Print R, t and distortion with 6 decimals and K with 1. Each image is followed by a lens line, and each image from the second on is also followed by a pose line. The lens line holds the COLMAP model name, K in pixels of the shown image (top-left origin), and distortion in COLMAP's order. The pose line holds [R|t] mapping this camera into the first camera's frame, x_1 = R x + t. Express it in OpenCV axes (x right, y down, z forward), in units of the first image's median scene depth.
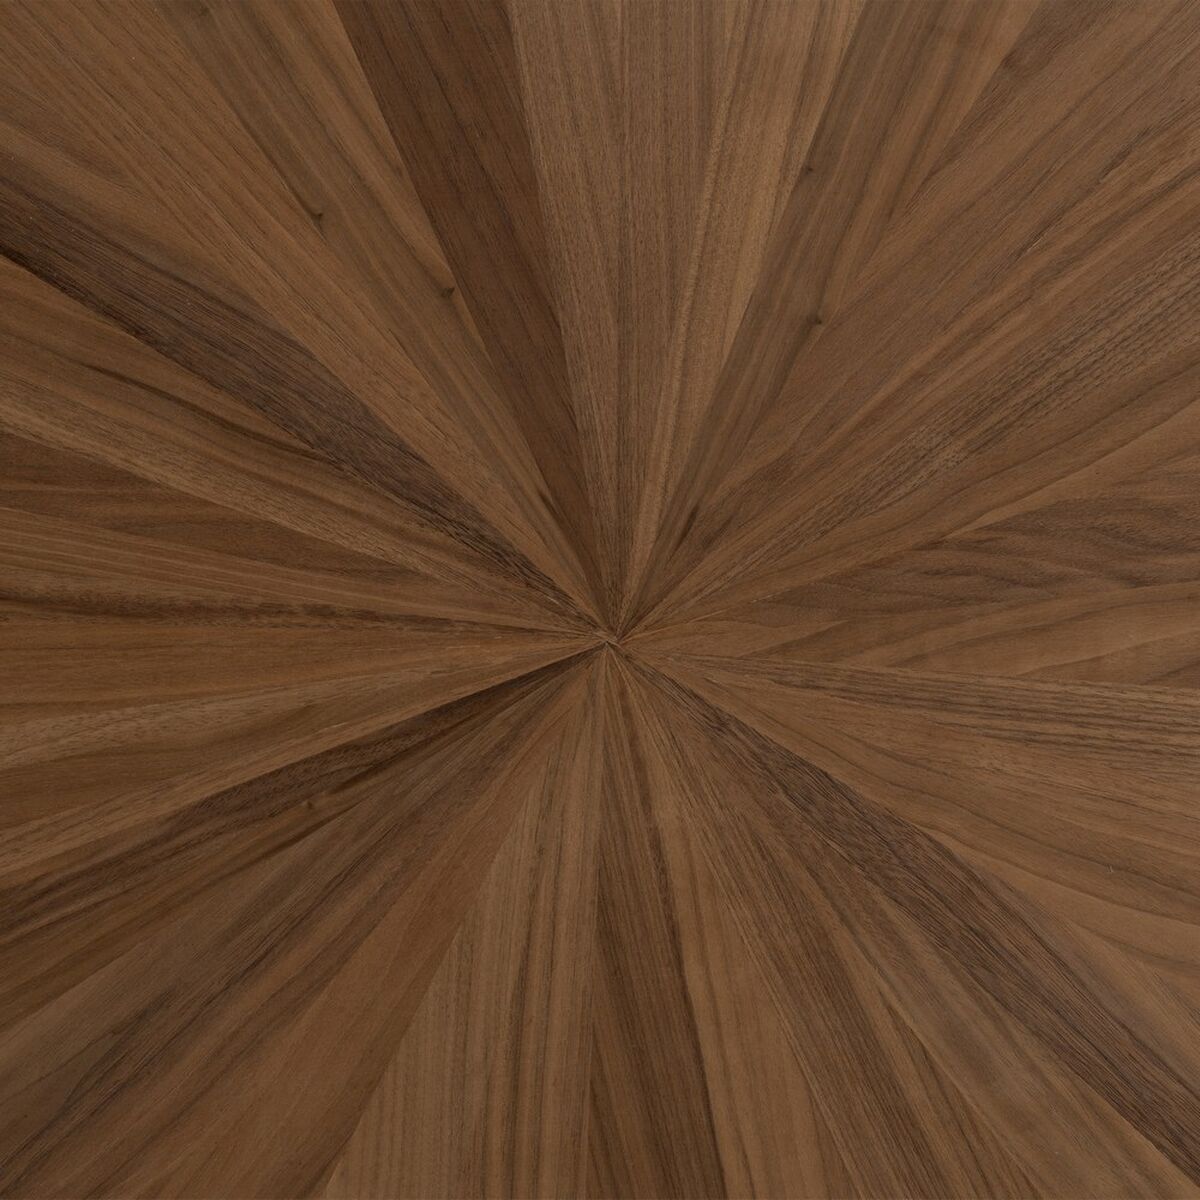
lens RADIAL K [[2762.8, 0, 606.7], [0, 2762.8, 600.7], [0, 0, 1]] dist [0.667912, 0.000000]
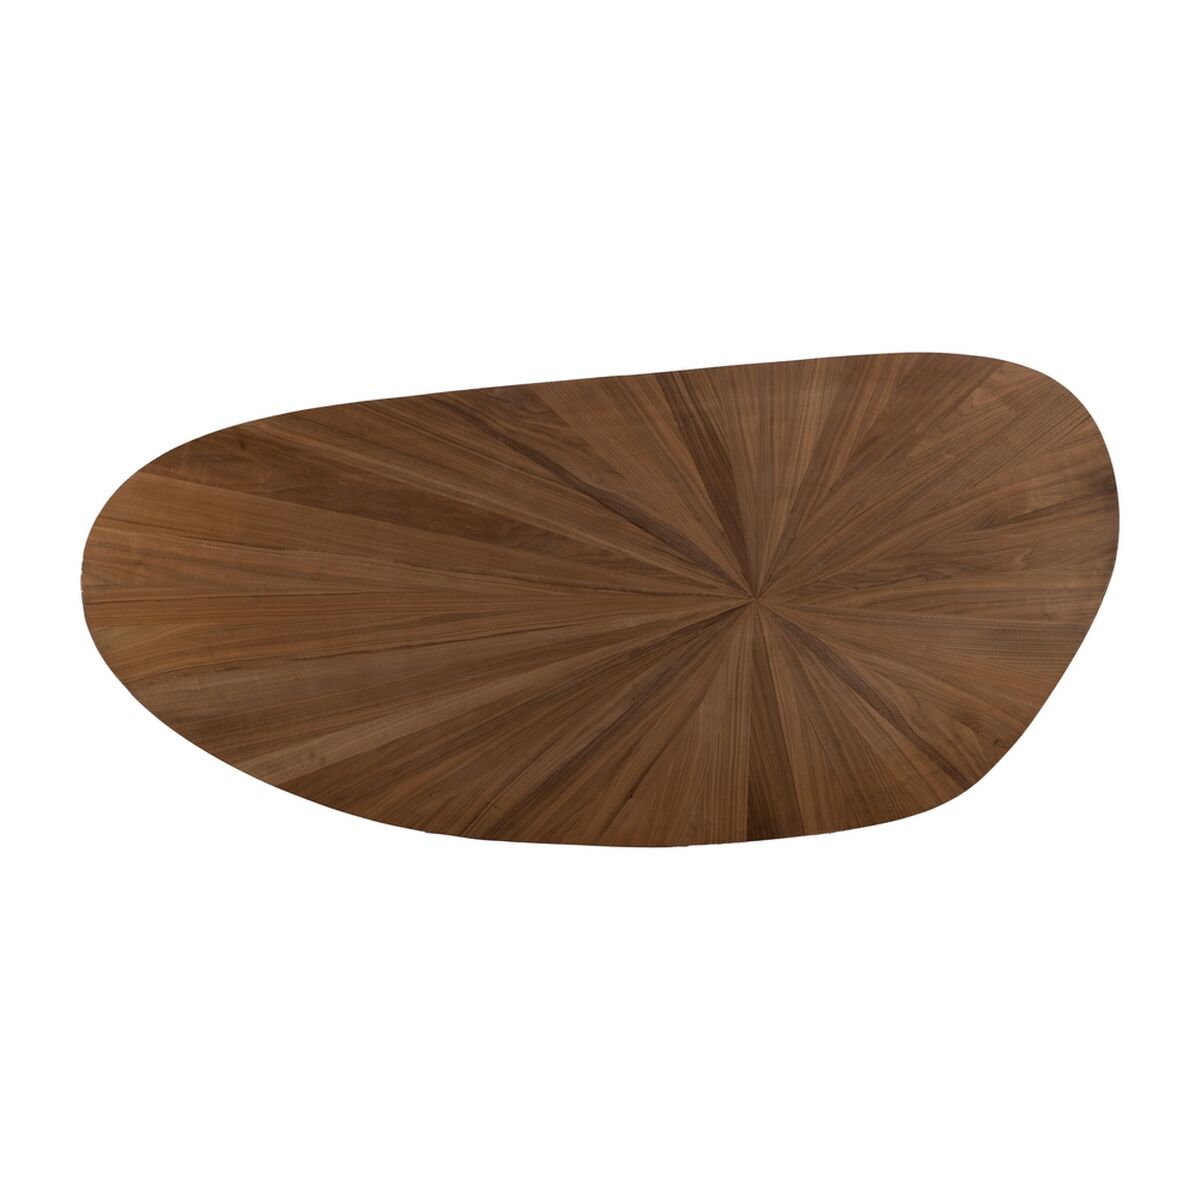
lens RADIAL K [[2762.8, 0, 576.4], [0, 2762.8, 569.9], [0, 0, 1]] dist [0.667912, 0.000000]
pose [[0.998288, -0.004589, -0.058306, -0.029115], [0.004012, 0.999942, -0.010018, 0.008360], [0.058349, 0.009767, 0.998248, -4.171993]]
